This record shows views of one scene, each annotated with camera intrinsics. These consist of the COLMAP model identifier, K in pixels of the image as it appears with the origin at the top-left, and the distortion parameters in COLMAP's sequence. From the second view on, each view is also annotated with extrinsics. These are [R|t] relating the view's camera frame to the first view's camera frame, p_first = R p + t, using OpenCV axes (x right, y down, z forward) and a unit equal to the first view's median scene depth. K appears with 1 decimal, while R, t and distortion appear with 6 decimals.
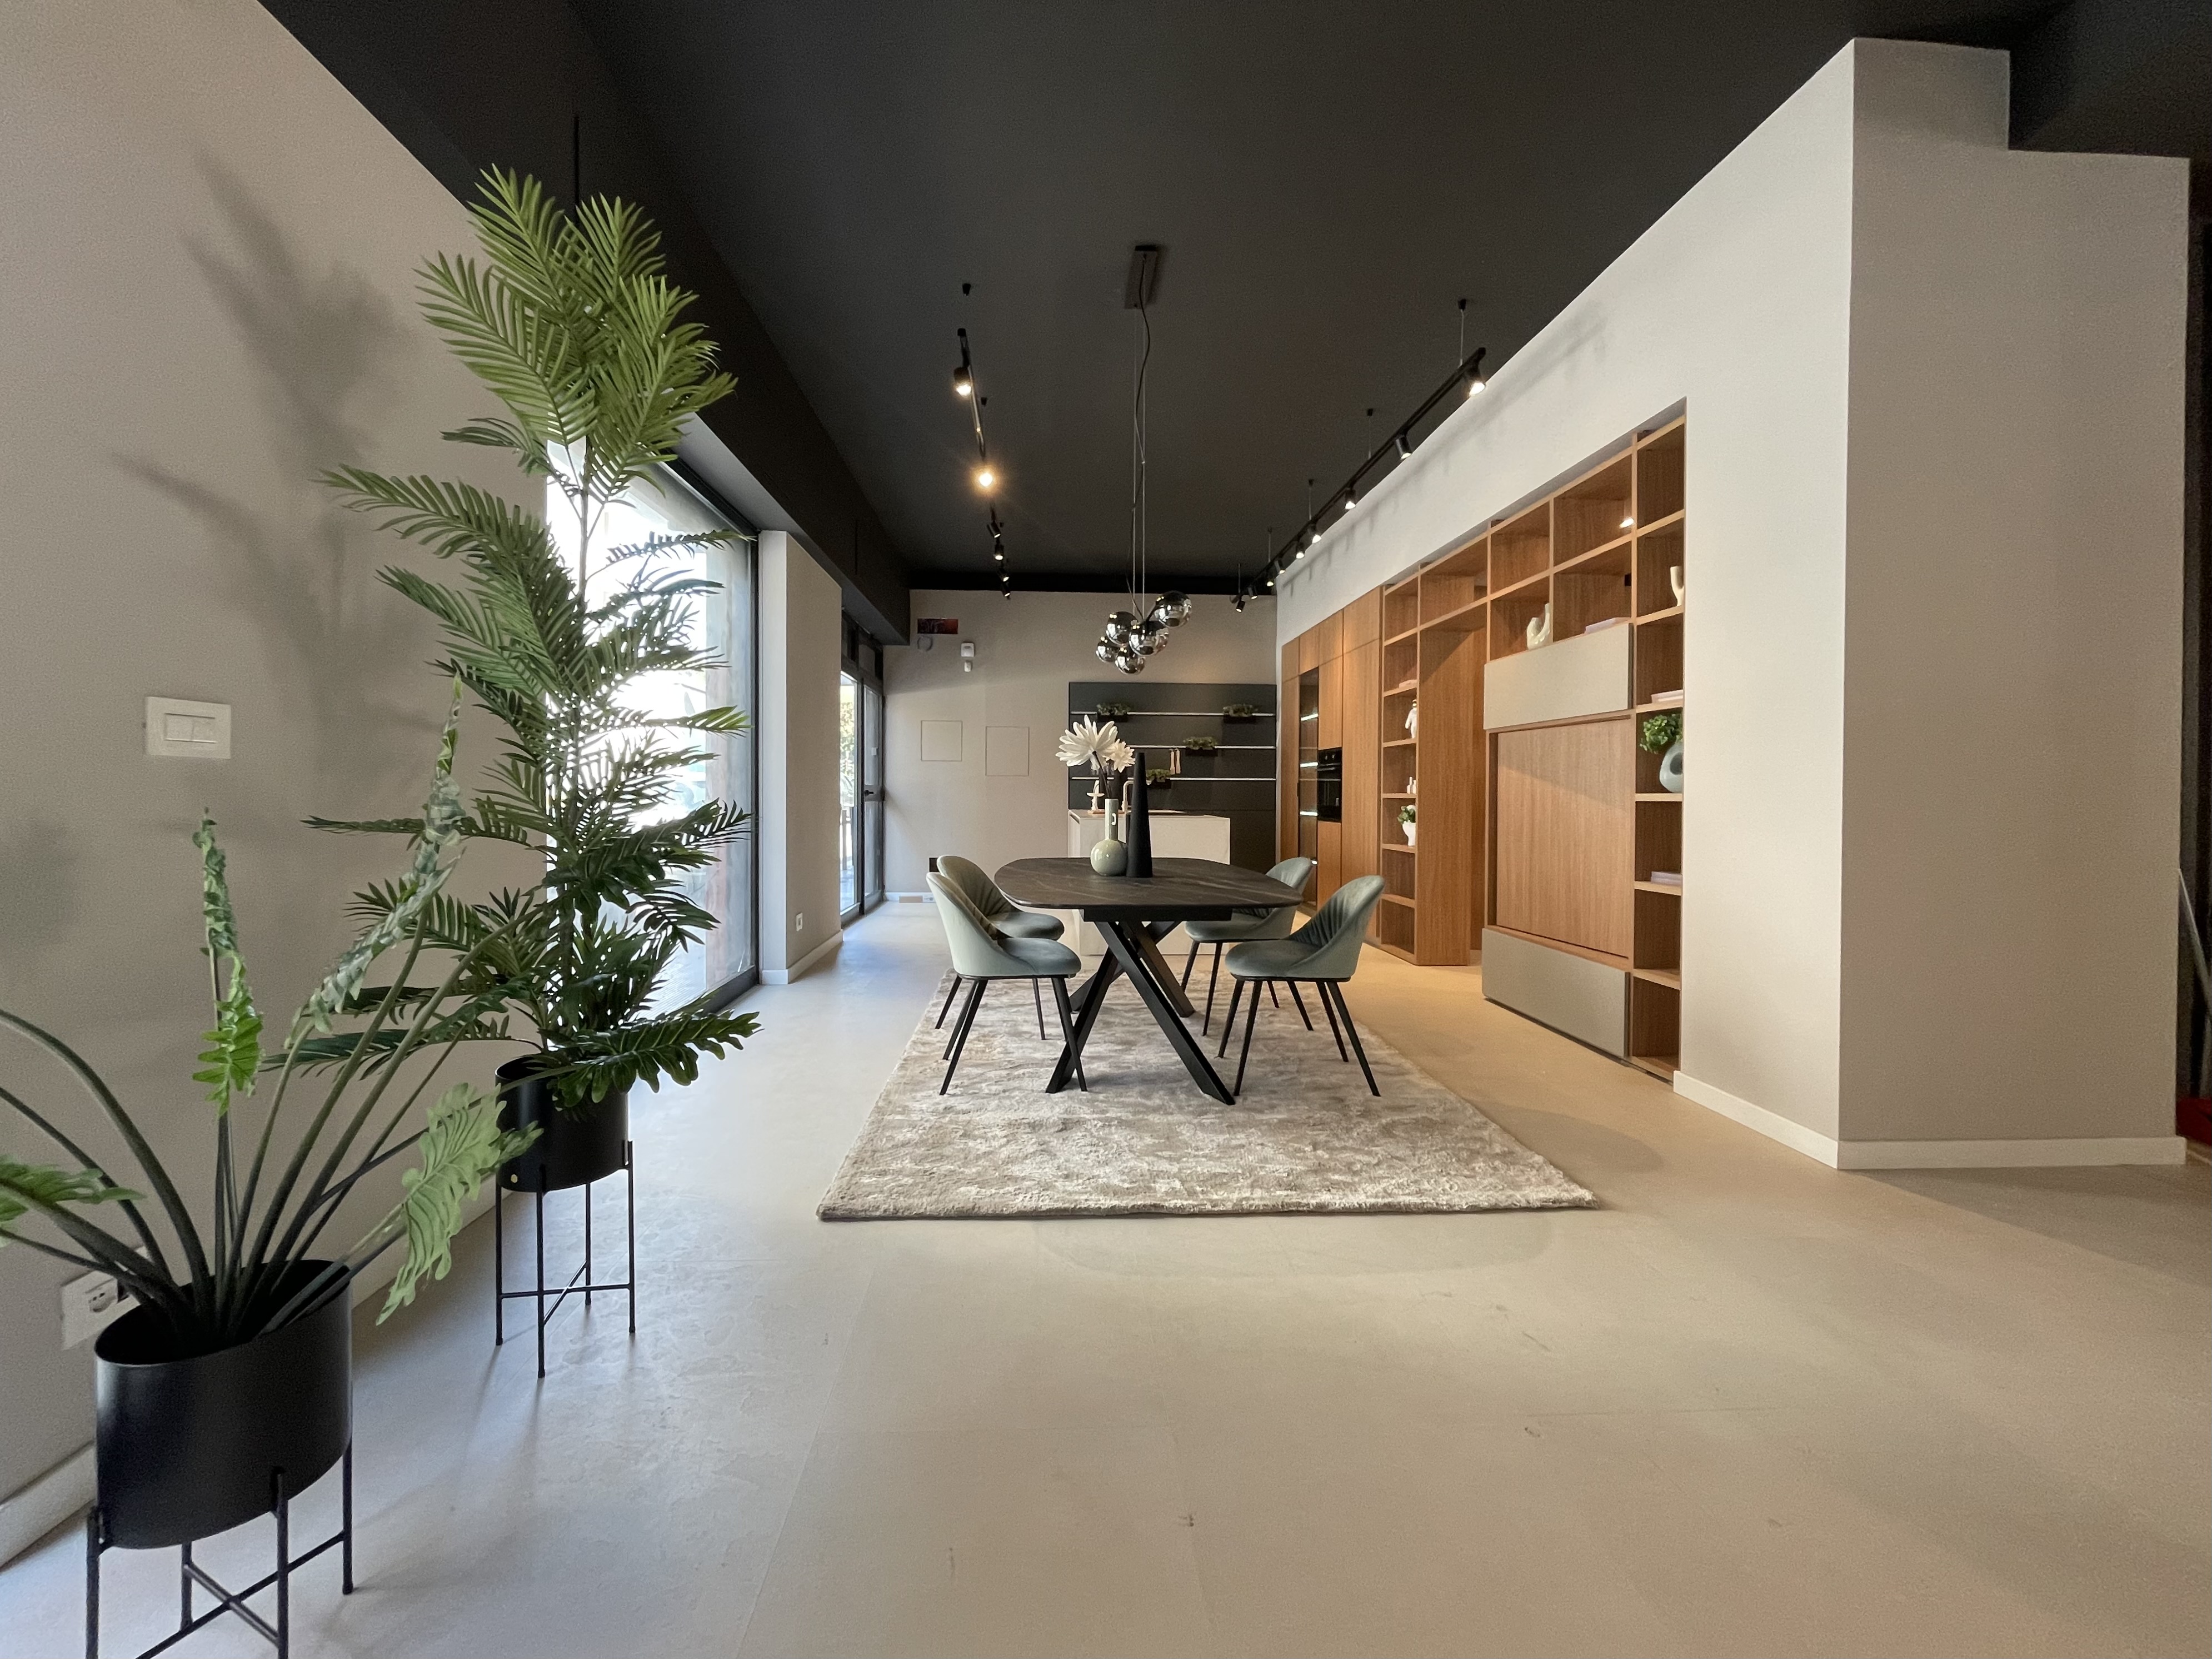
lens RADIAL K [[890.2, 0, 1098.1], [0, 890.2, 816.5], [0, 0, 1]] dist [-0.002069, 0.000394]
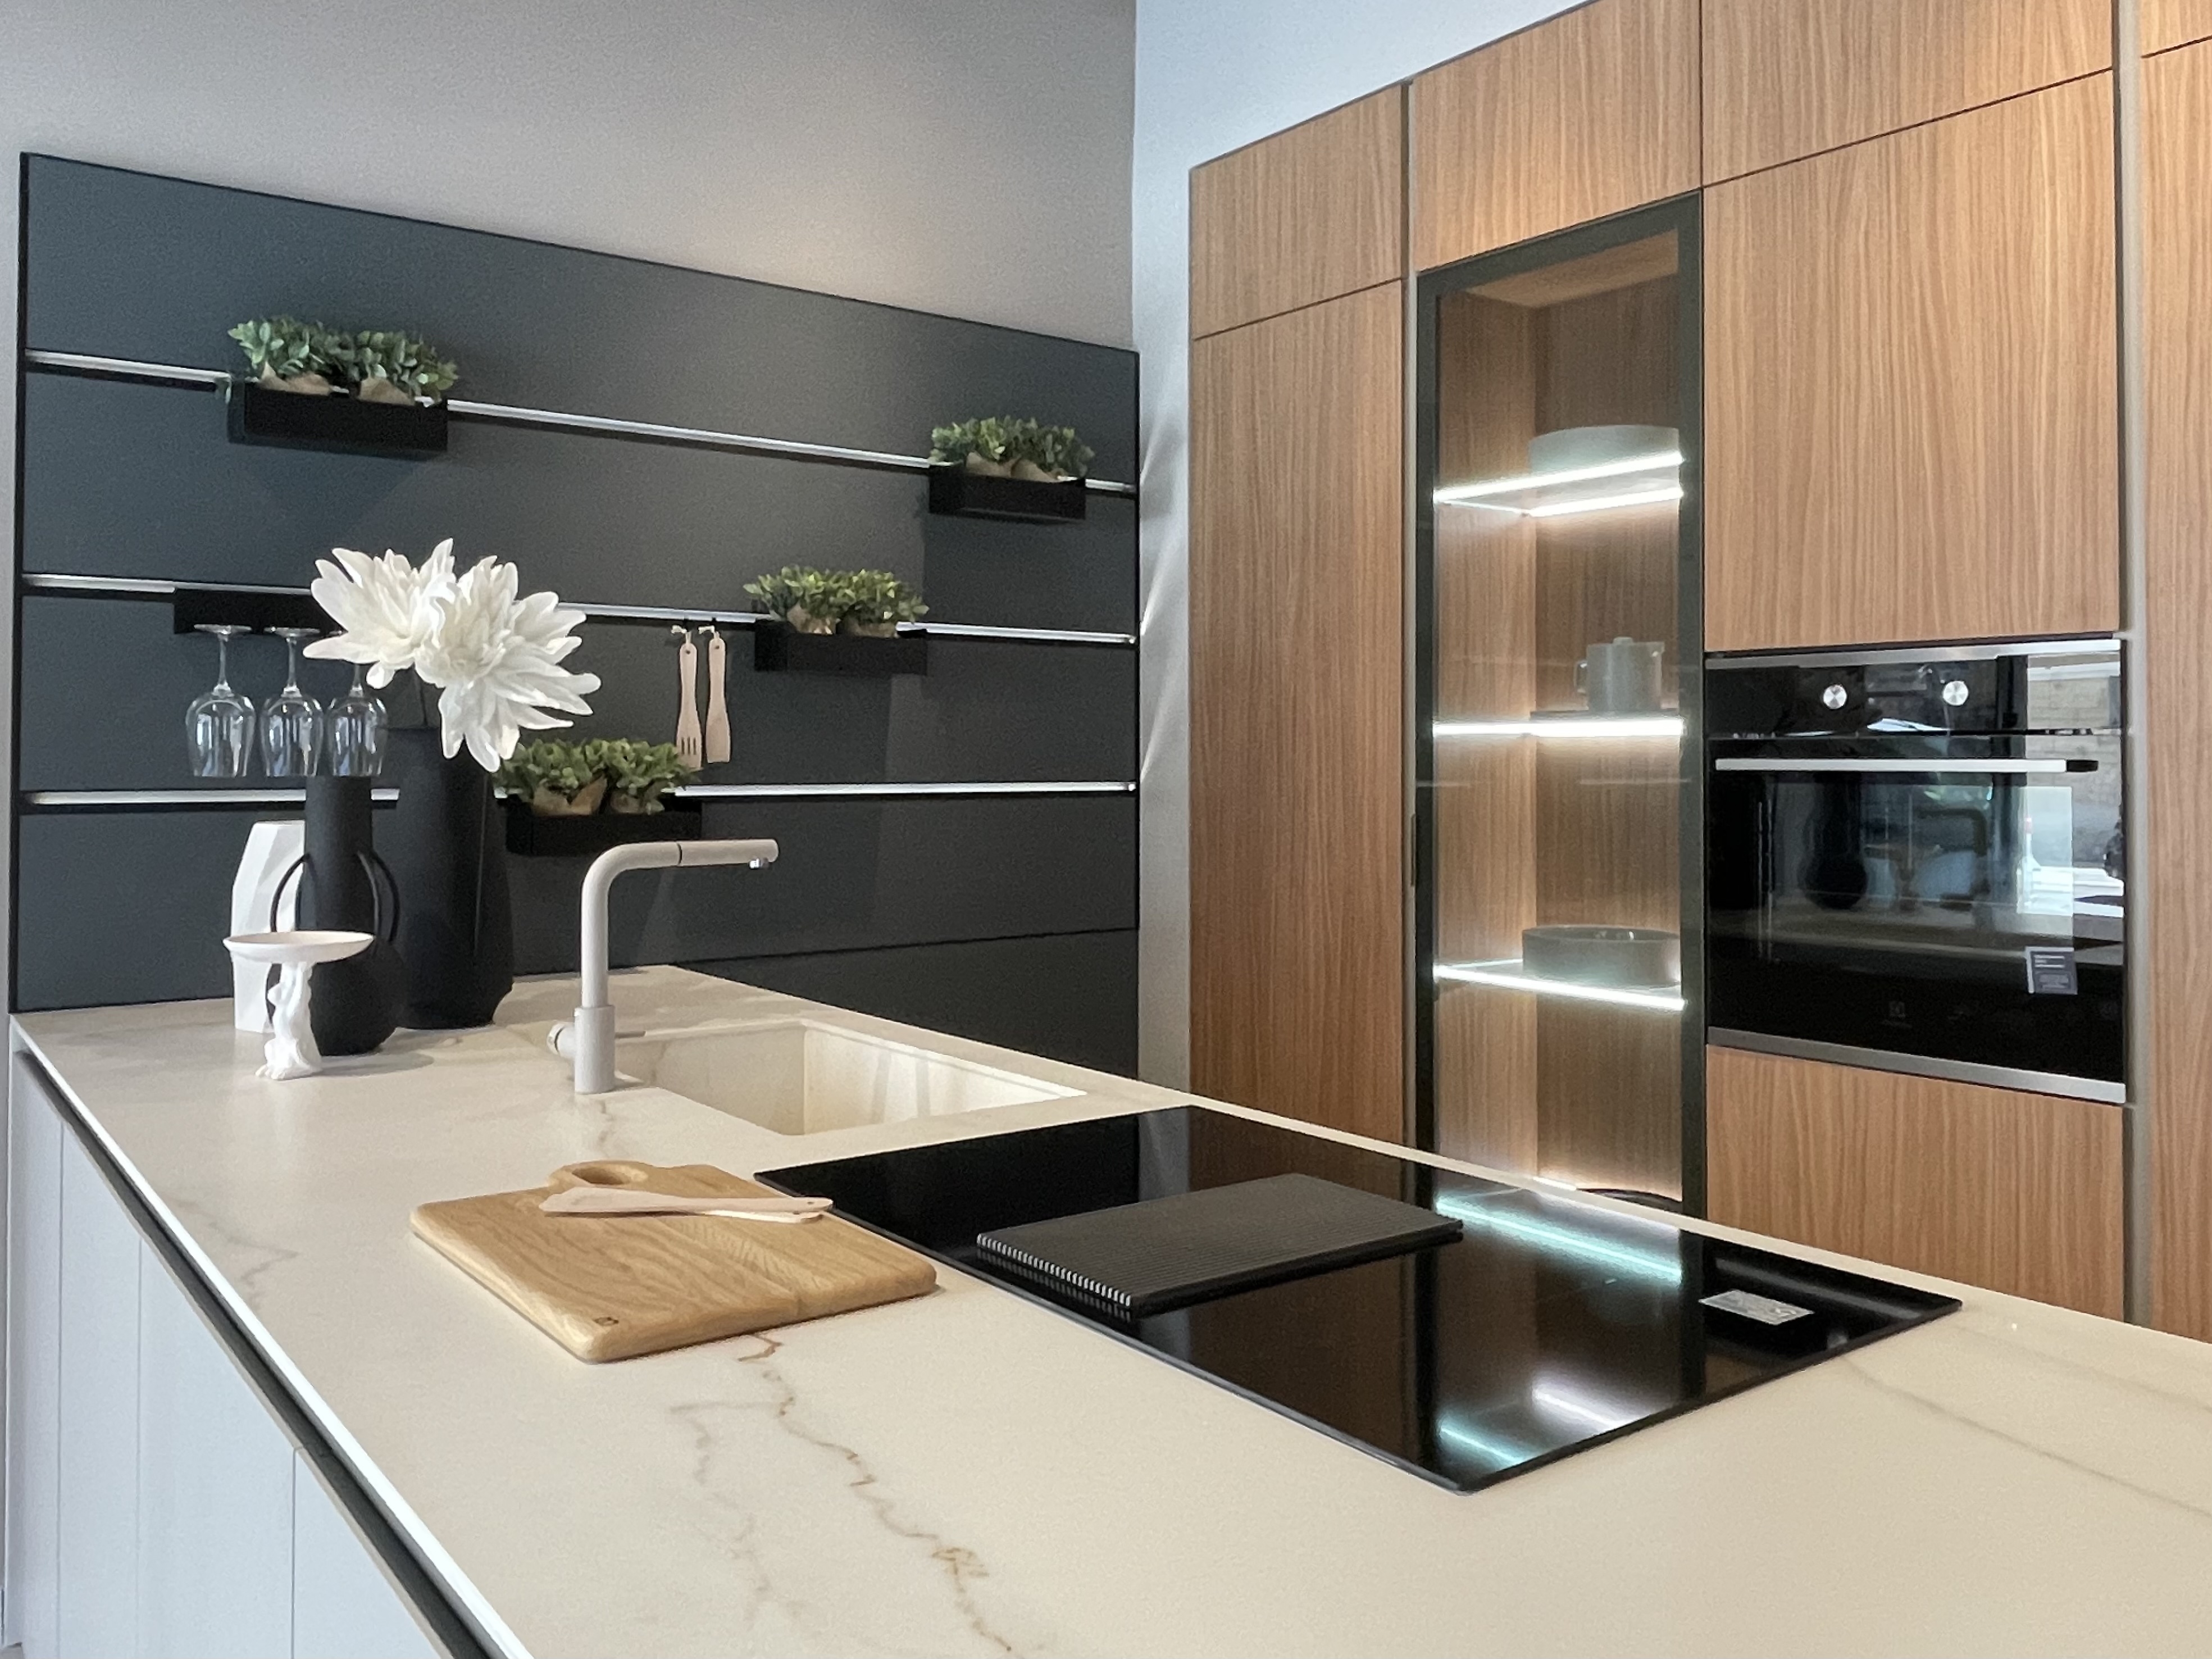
lens RADIAL K [[1713.4, 0, 1096.8], [0, 1713.4, 744.8], [0, 0, 1]] dist [0.054368, -0.111125]
pose [[0.834726, 0.002303, 0.550661, -0.039765], [0.015364, 0.999505, -0.027471, -0.041087], [-0.550451, 0.031391, 0.834277, 0.663749]]
